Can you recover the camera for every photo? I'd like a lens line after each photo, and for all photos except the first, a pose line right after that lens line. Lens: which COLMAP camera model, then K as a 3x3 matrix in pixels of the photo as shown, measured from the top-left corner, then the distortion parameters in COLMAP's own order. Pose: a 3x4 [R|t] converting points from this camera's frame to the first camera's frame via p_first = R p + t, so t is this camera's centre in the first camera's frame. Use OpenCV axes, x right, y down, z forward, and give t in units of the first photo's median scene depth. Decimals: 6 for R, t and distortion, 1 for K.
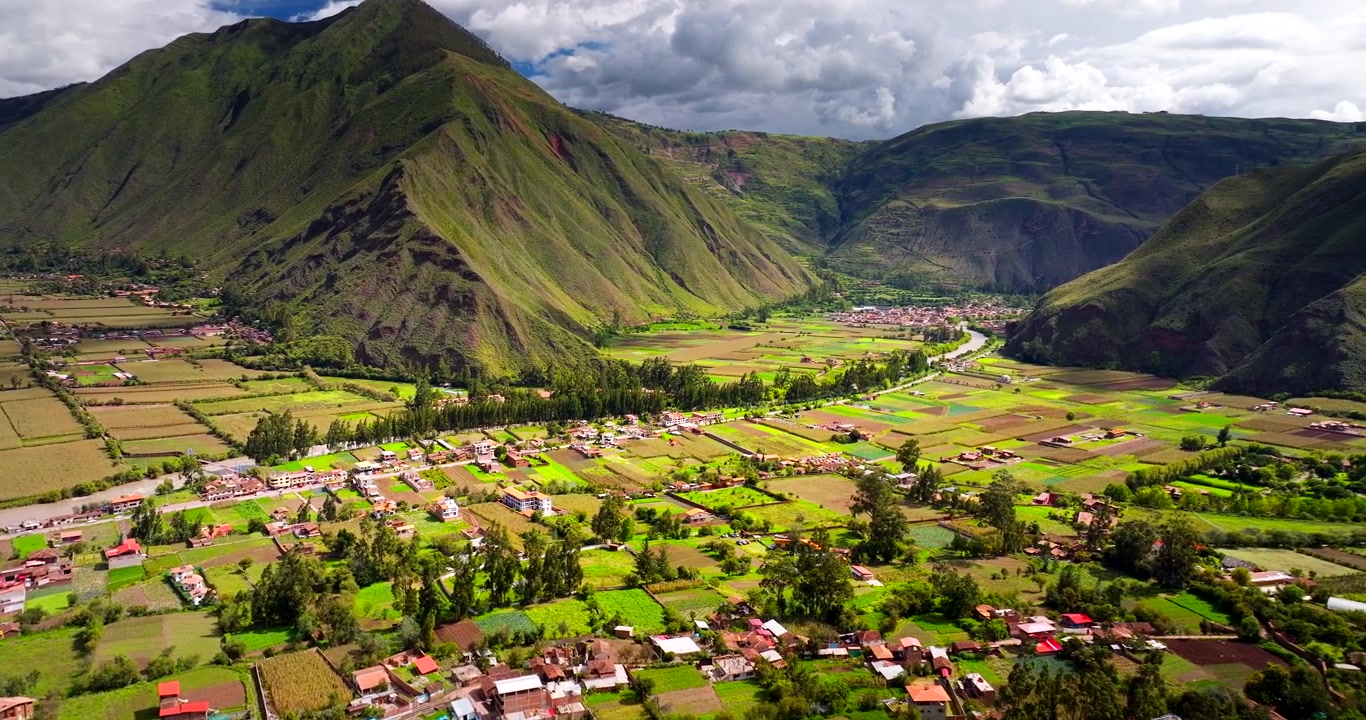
lens RADIAL K [[964.3, 0, 683.0], [0, 964.3, 360.0], [0, 0, 1]] dist [-0.001359, -0.002852]
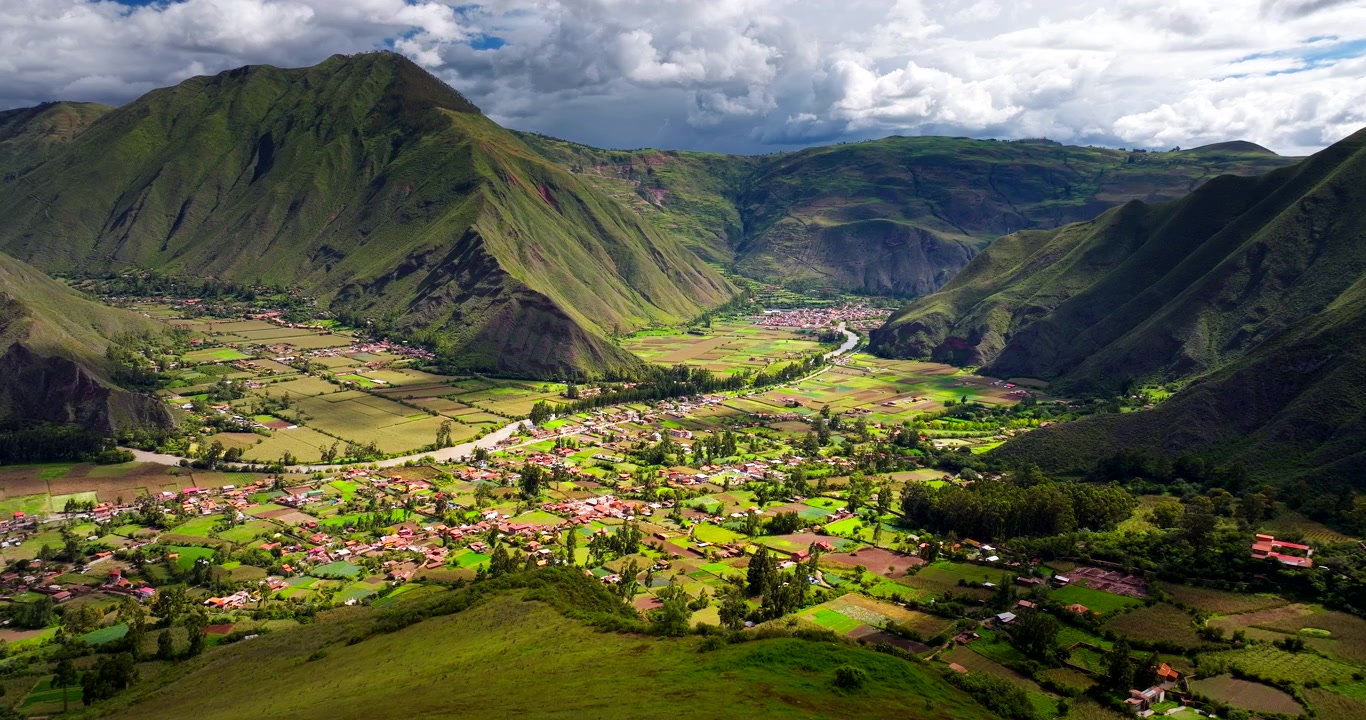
lens RADIAL K [[964.3, 0, 683.0], [0, 964.3, 360.0], [0, 0, 1]] dist [-0.001359, -0.002852]
pose [[0.992233, -0.022972, 0.122251, -0.115062], [0.019248, 0.999317, 0.031558, -0.031578], [-0.122892, -0.028960, 0.991997, -0.375471]]
